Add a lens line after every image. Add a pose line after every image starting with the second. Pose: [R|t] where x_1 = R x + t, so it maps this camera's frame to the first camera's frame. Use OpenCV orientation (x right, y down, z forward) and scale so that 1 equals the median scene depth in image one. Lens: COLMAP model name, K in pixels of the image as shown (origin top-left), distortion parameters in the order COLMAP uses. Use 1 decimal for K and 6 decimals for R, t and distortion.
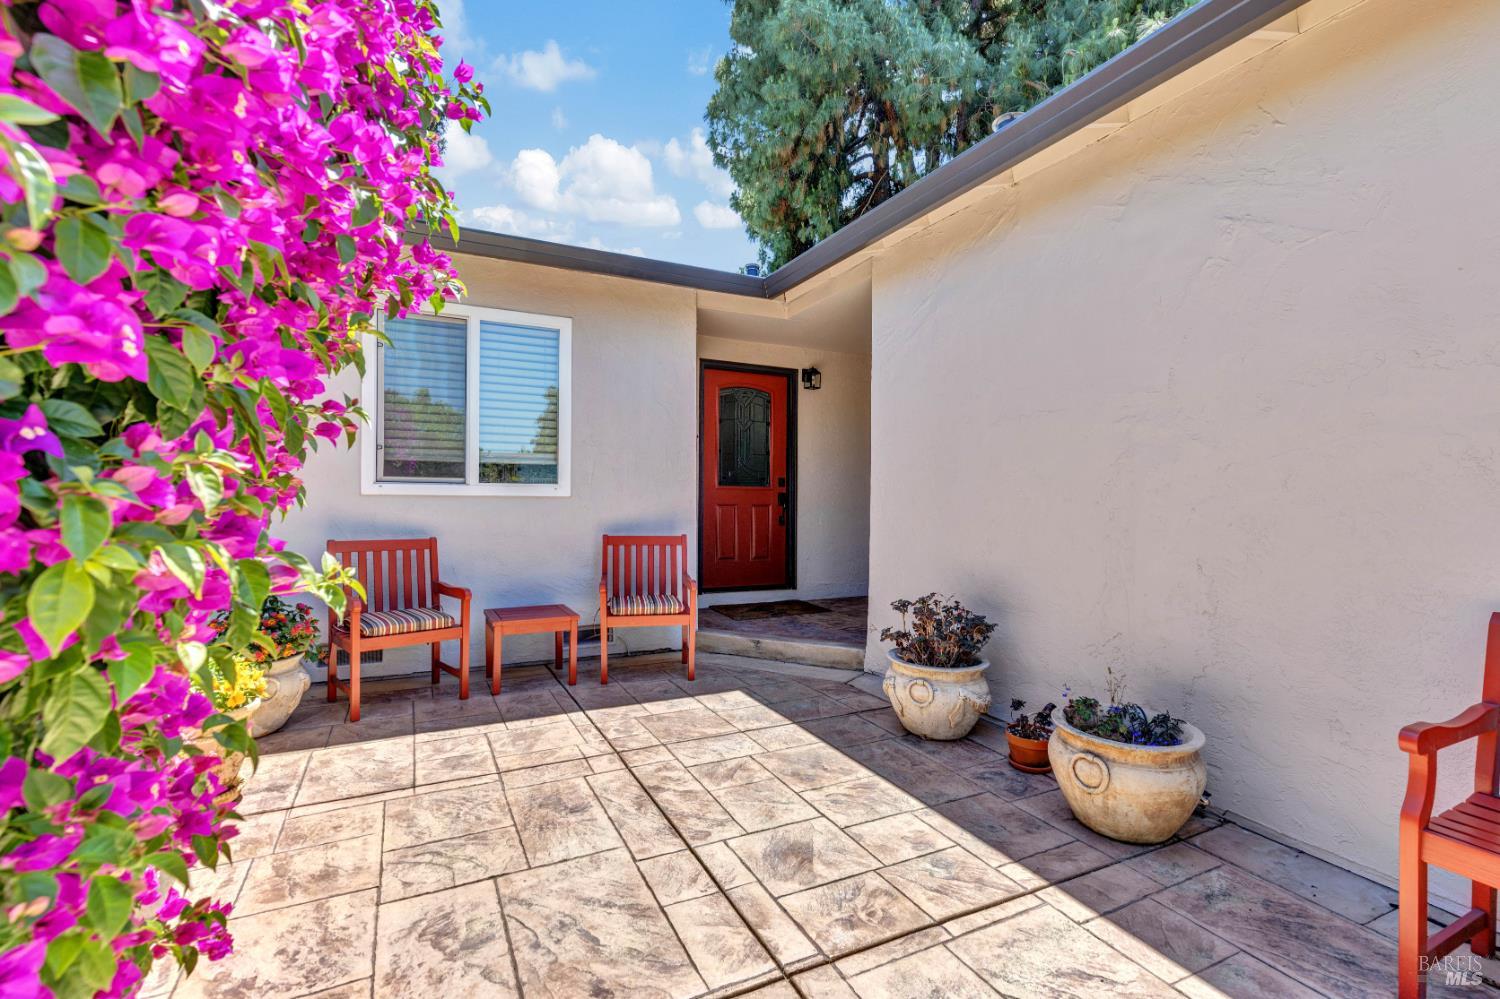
lens RADIAL K [[676.7, 0, 749.4], [0, 676.7, 499.3], [0, 0, 1]] dist [0.003903, -0.000273]
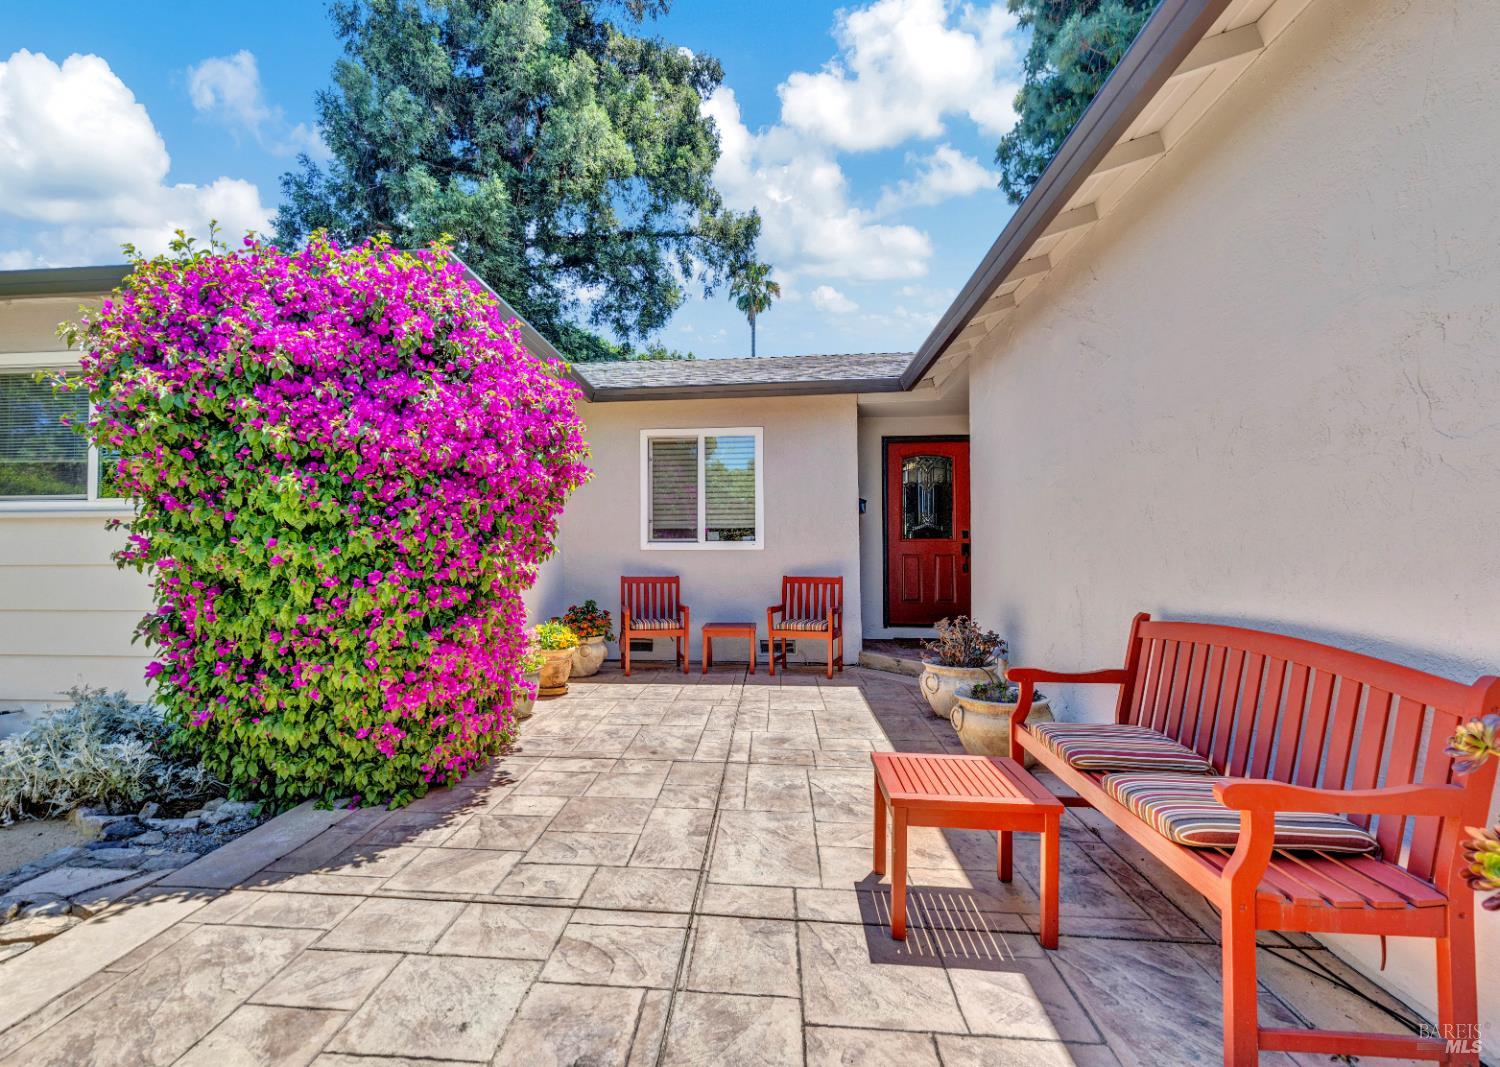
lens RADIAL K [[714.2, 0, 692.1], [0, 714.2, 534.3], [0, 0, 1]] dist [0.010714, 0.000116]
pose [[0.838584, -0.025444, -0.544178, 0.492637], [0.010739, 0.999487, -0.030184, 0.009537], [0.544667, 0.019467, 0.838427, -0.408803]]
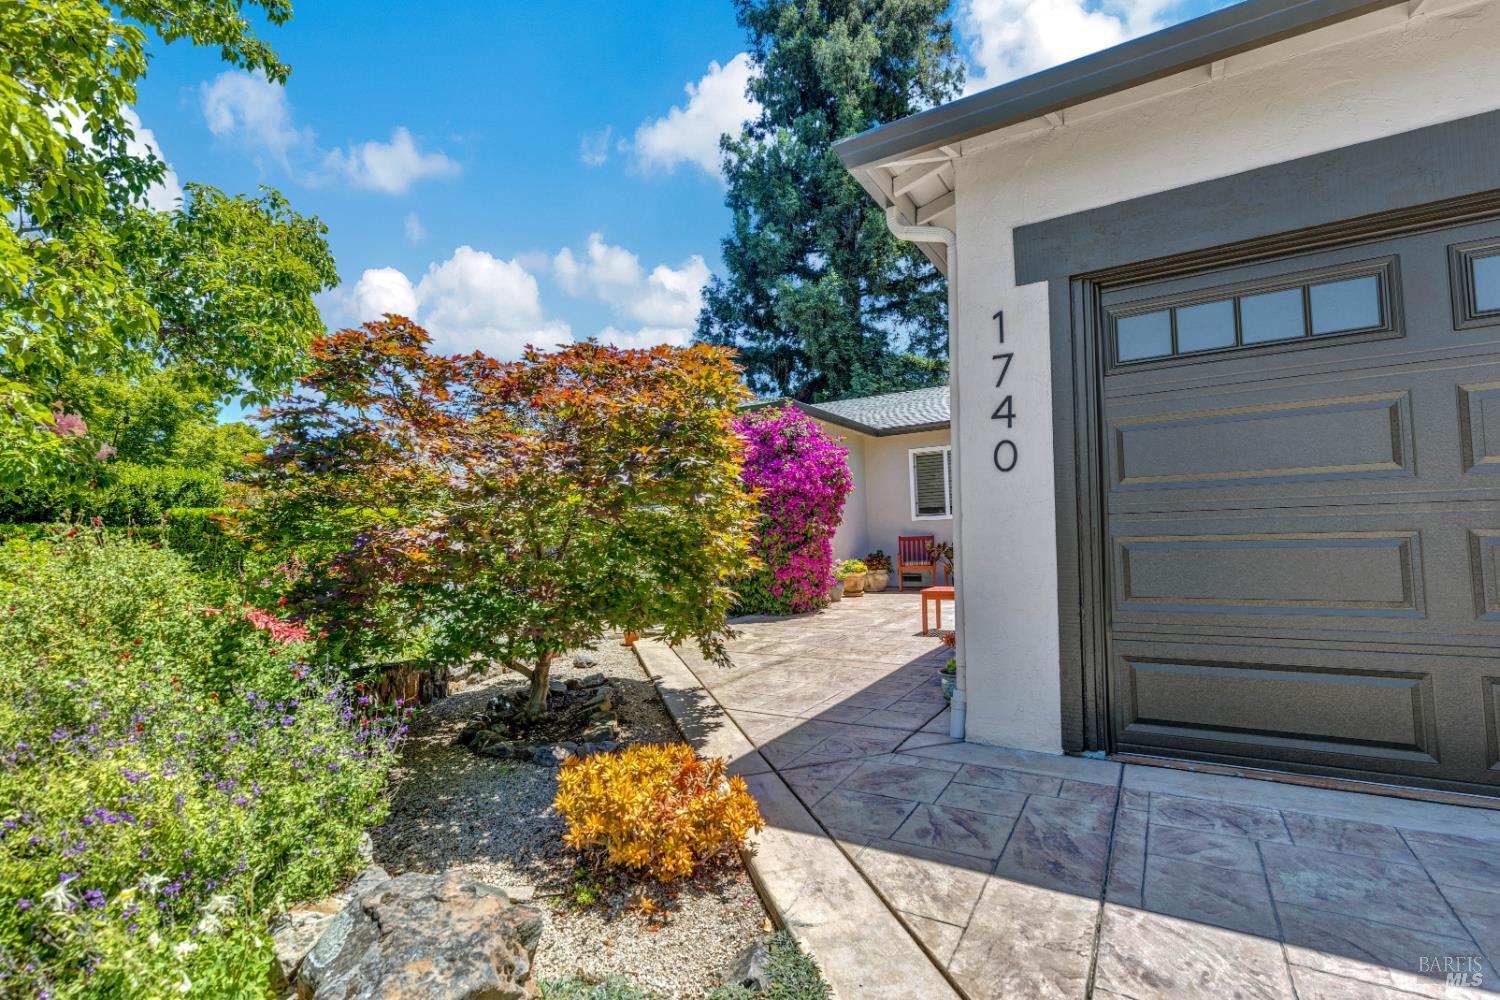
lens RADIAL K [[676.7, 0, 747.7], [0, 676.7, 497.3], [0, 0, 1]] dist [0.003903, -0.000273]
pose [[0.527650, -0.074351, -0.846202, 1.454301], [0.036306, 0.997226, -0.064982, 0.053904], [0.848686, 0.003565, 0.528885, -1.067592]]
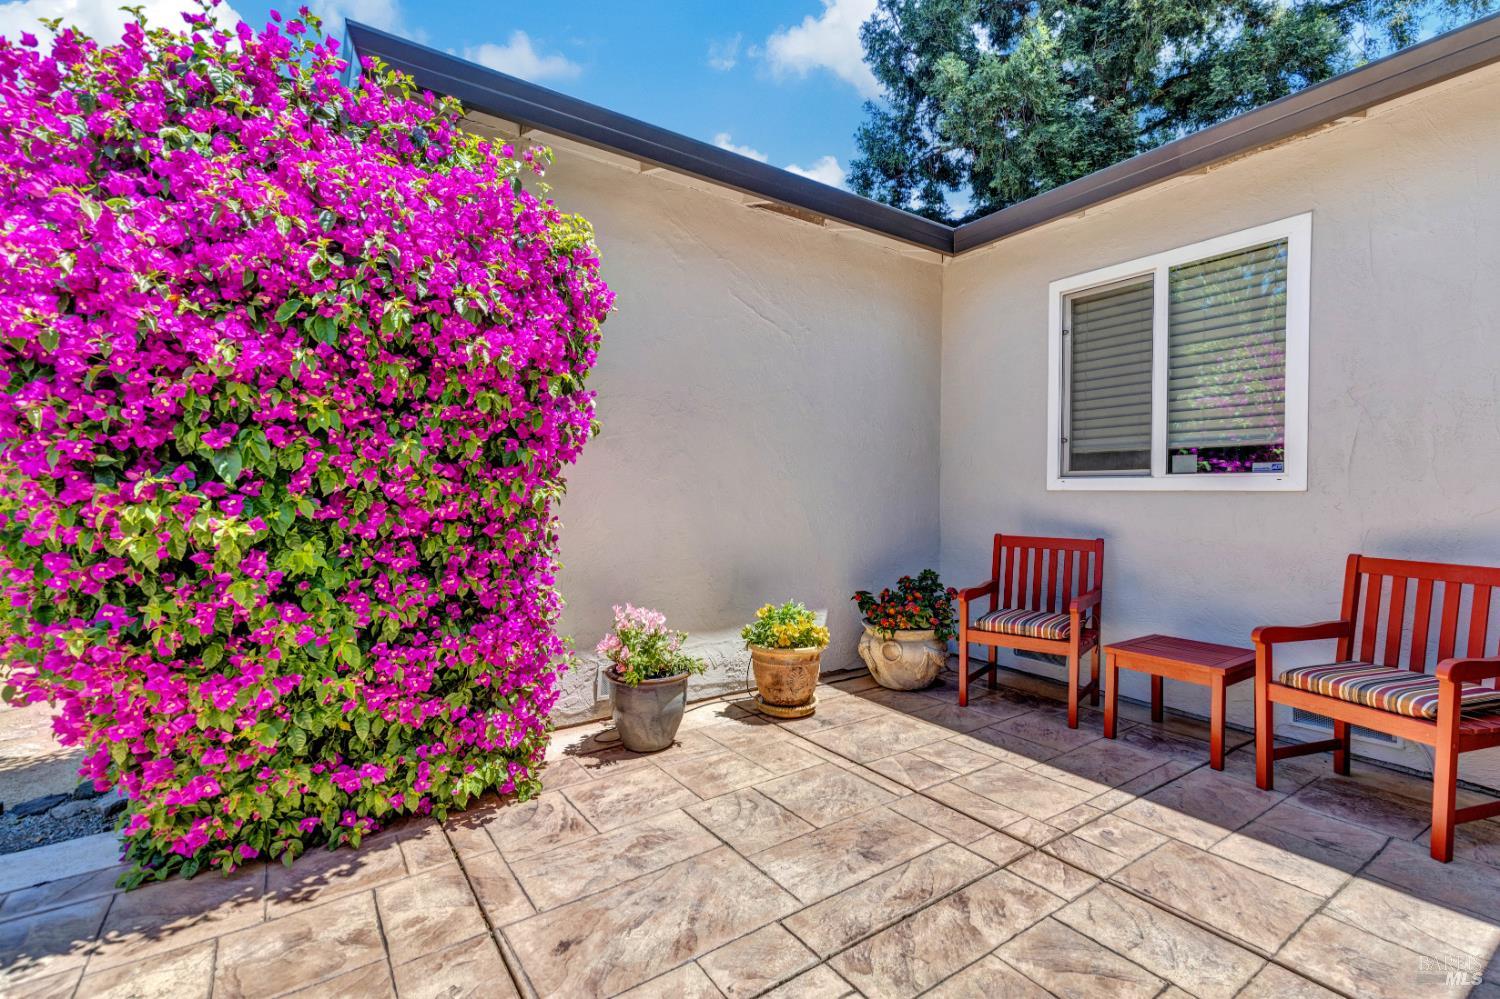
lens RADIAL K [[676.7, 0, 743.5], [0, 676.7, 498.1], [0, 0, 1]] dist [0.003903, -0.000273]
pose [[0.135976, 0.005661, -0.990696, 0.339107], [-0.001117, 0.999984, 0.005561, -0.000508], [0.990711, 0.000351, 0.135981, 0.428214]]
